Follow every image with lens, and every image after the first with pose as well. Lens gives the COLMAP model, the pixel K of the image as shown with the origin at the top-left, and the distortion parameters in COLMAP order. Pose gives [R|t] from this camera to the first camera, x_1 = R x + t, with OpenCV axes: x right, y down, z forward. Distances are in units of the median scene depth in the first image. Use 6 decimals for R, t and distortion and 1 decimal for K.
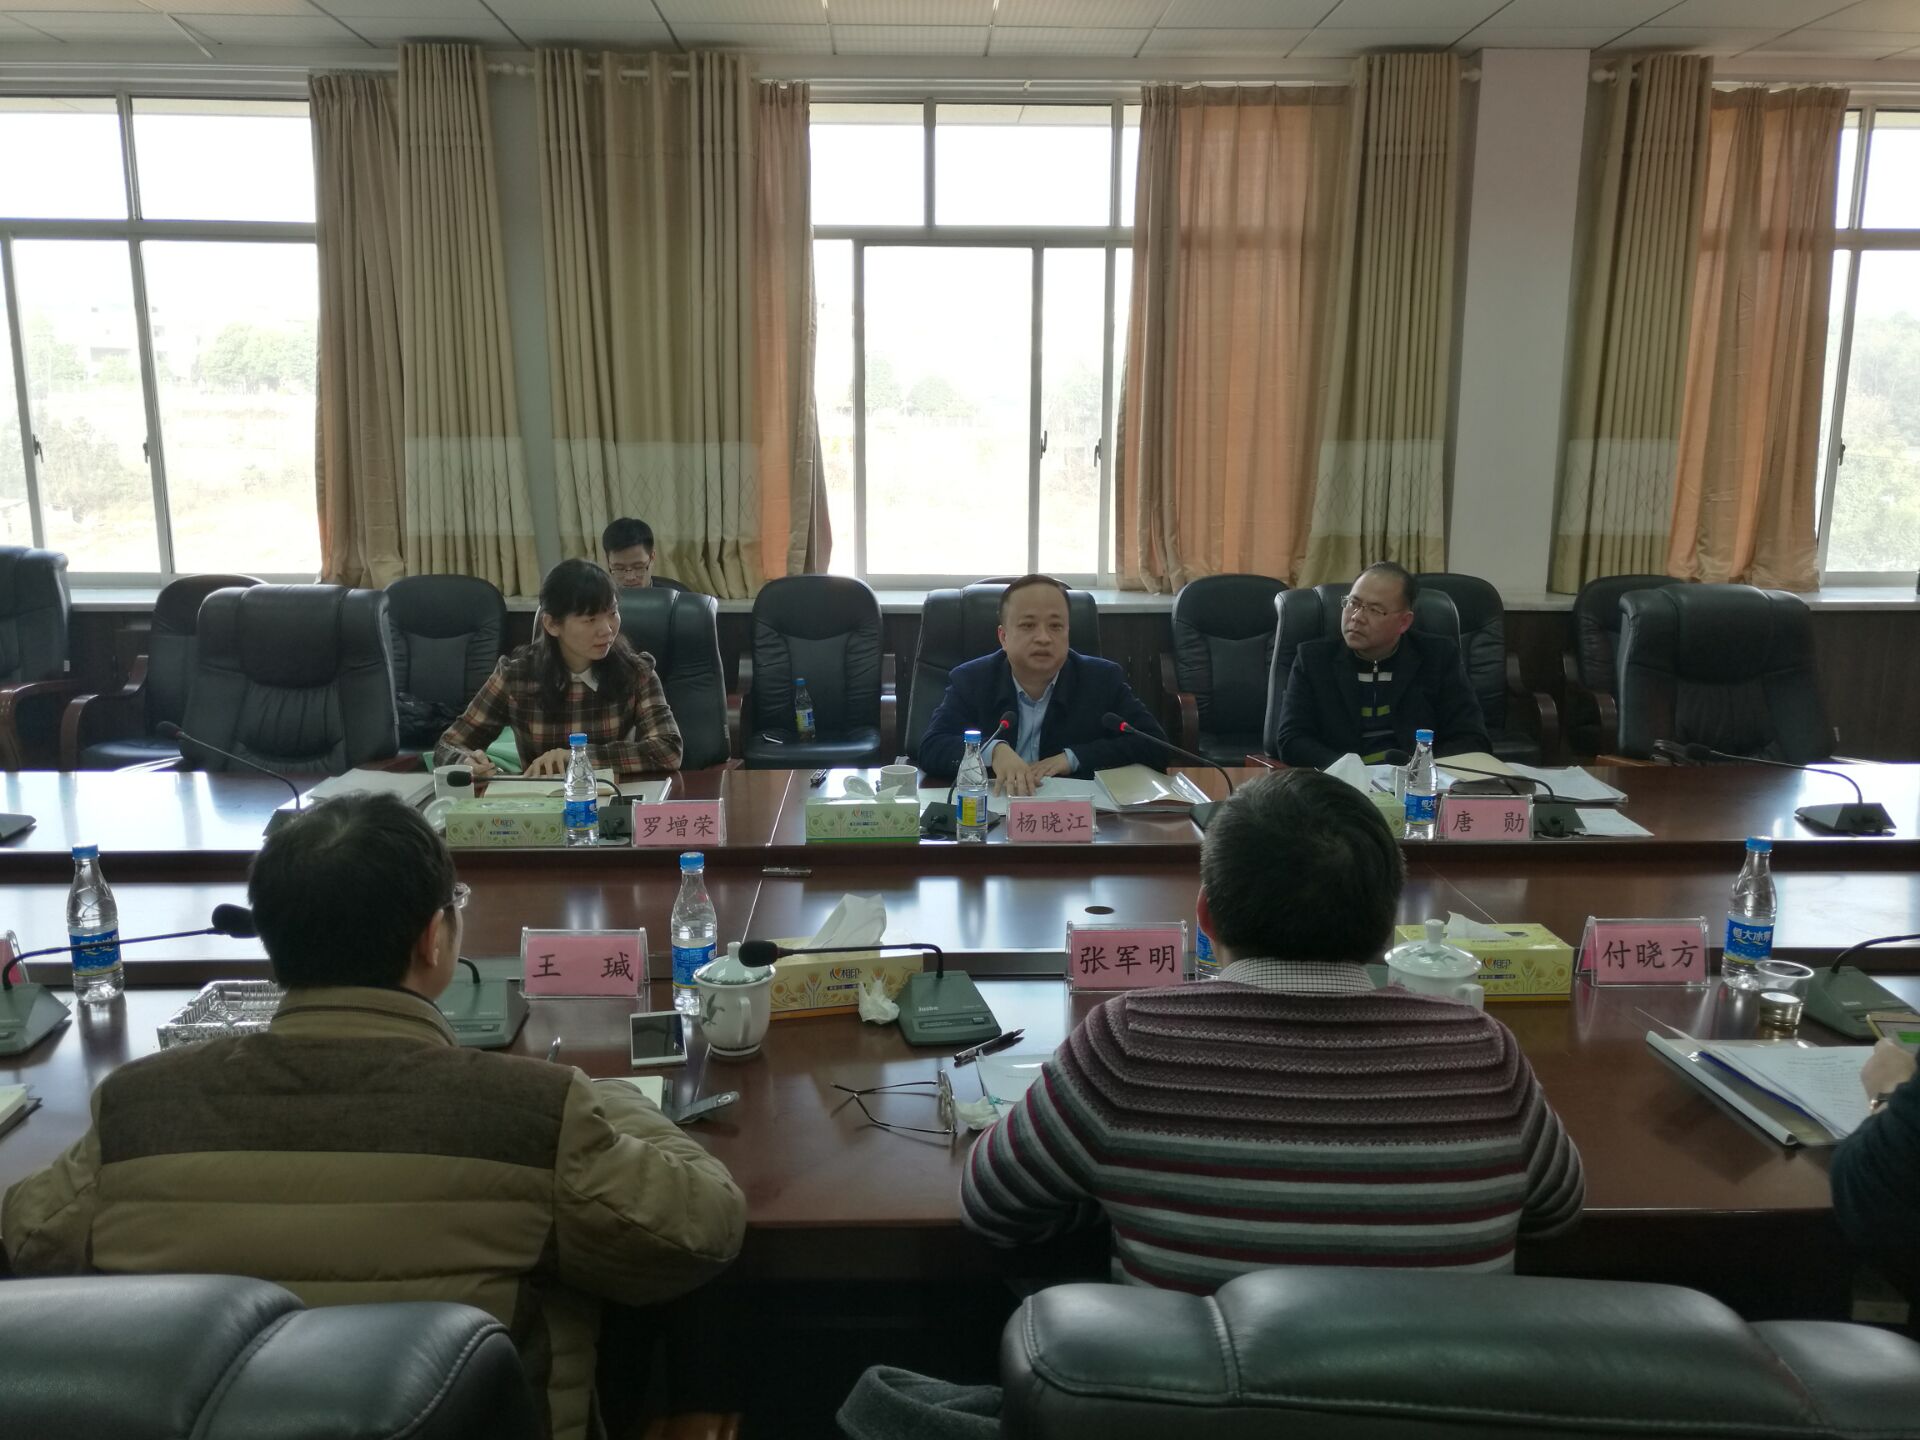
lens RADIAL K [[1311.3, 0, 960.0], [0, 1311.3, 720.0], [0, 0, 1]] dist [-0.007244, -0.000270]
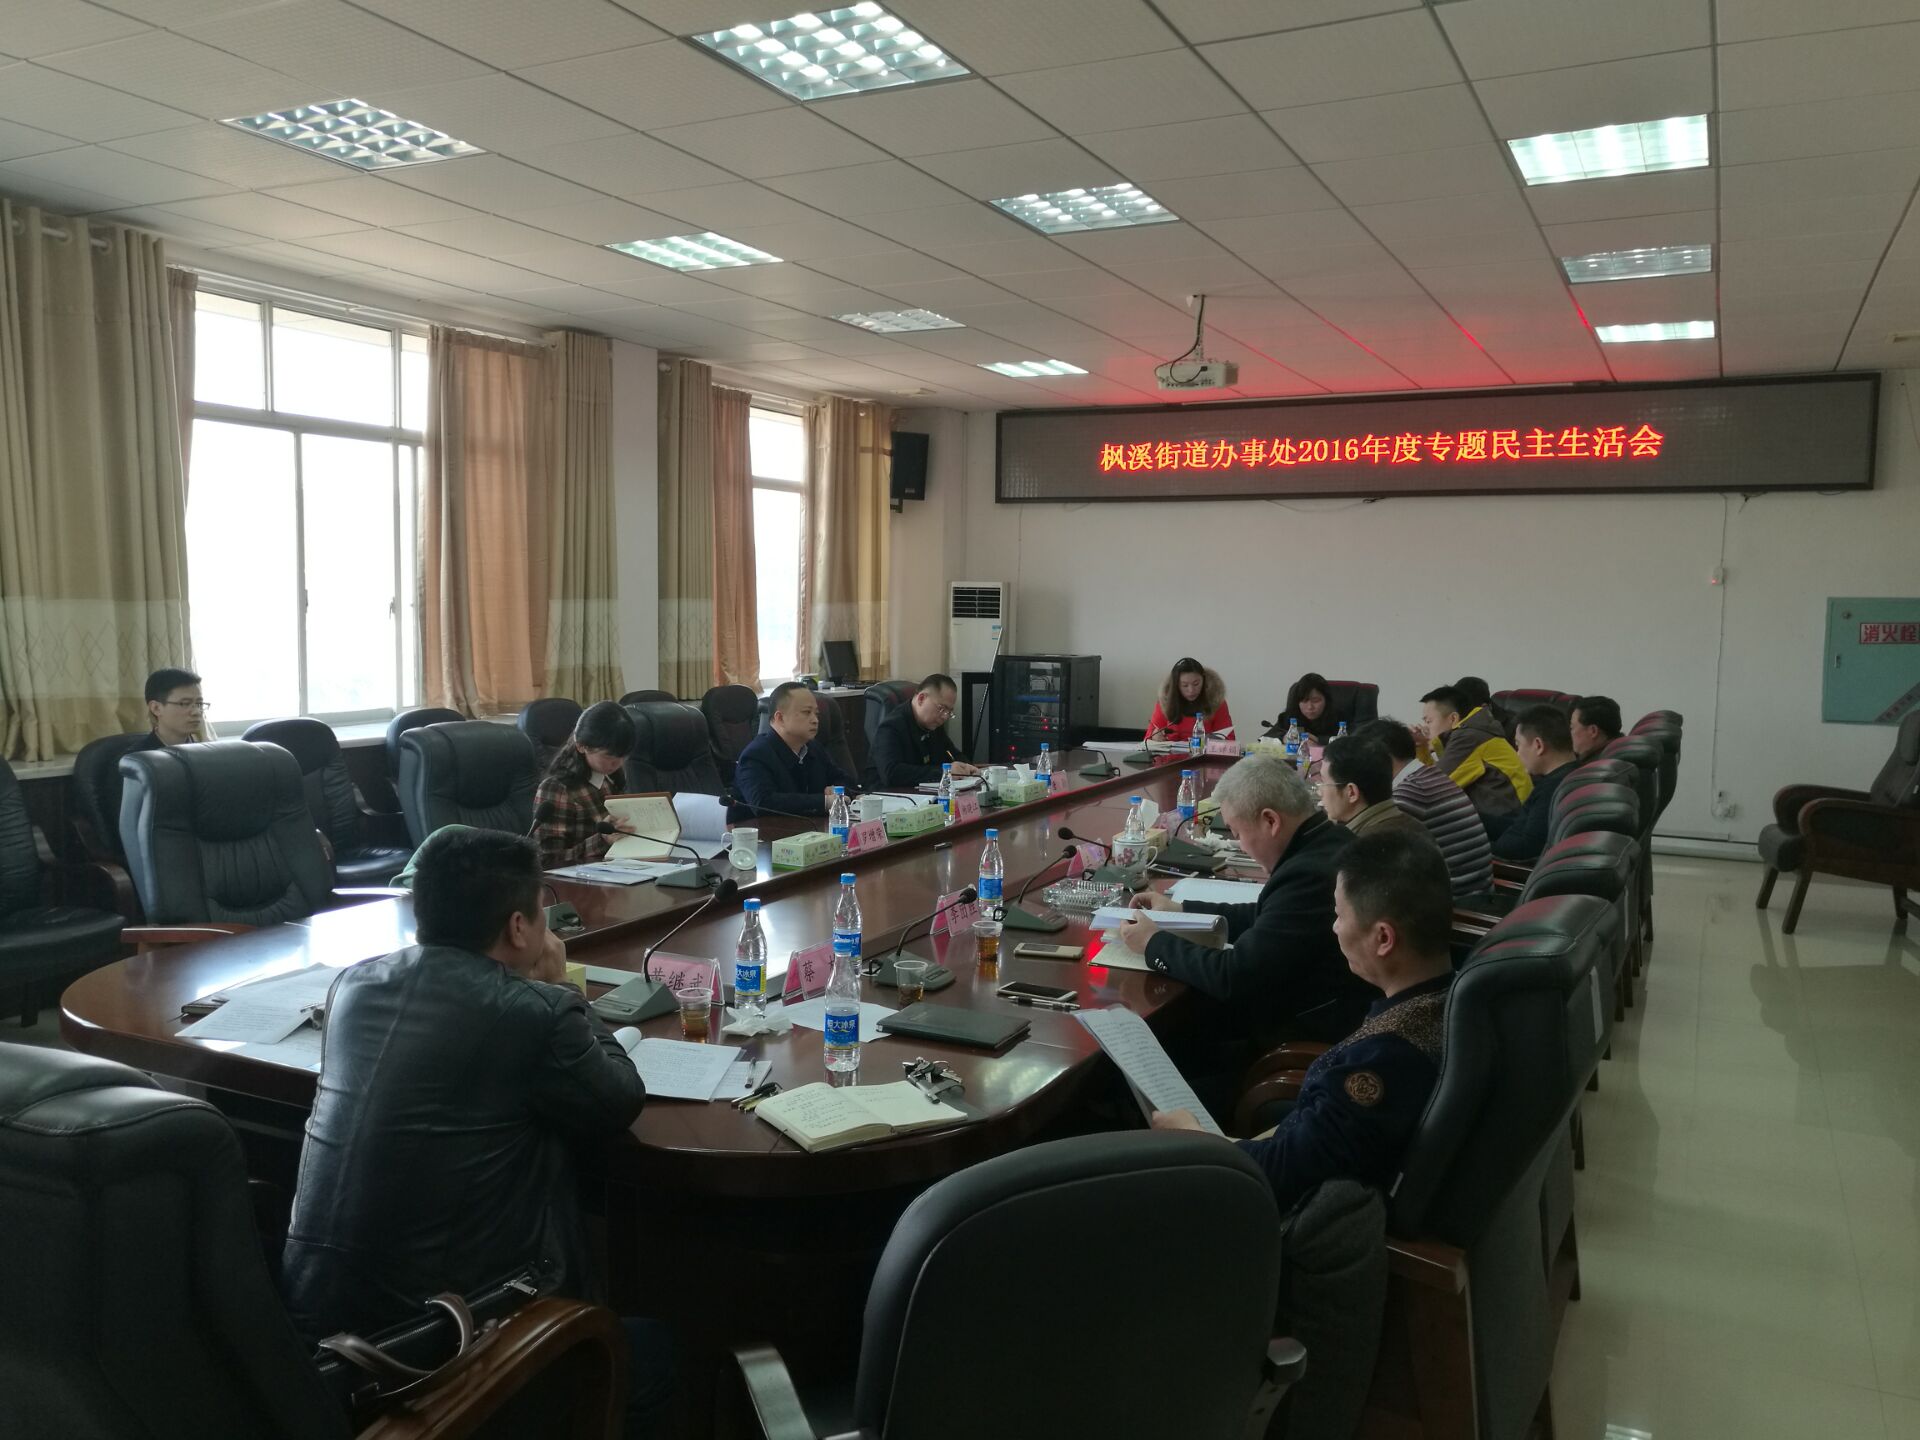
lens RADIAL K [[1466.7, 0, 956.6], [0, 1466.7, 682.8], [0, 0, 1]] dist [-0.000706, -0.000275]
pose [[0.474503, -0.047772, 0.878957, -0.880865], [0.177081, 0.983293, -0.042154, 0.007767], [-0.862258, 0.175649, 0.475035, -0.055115]]
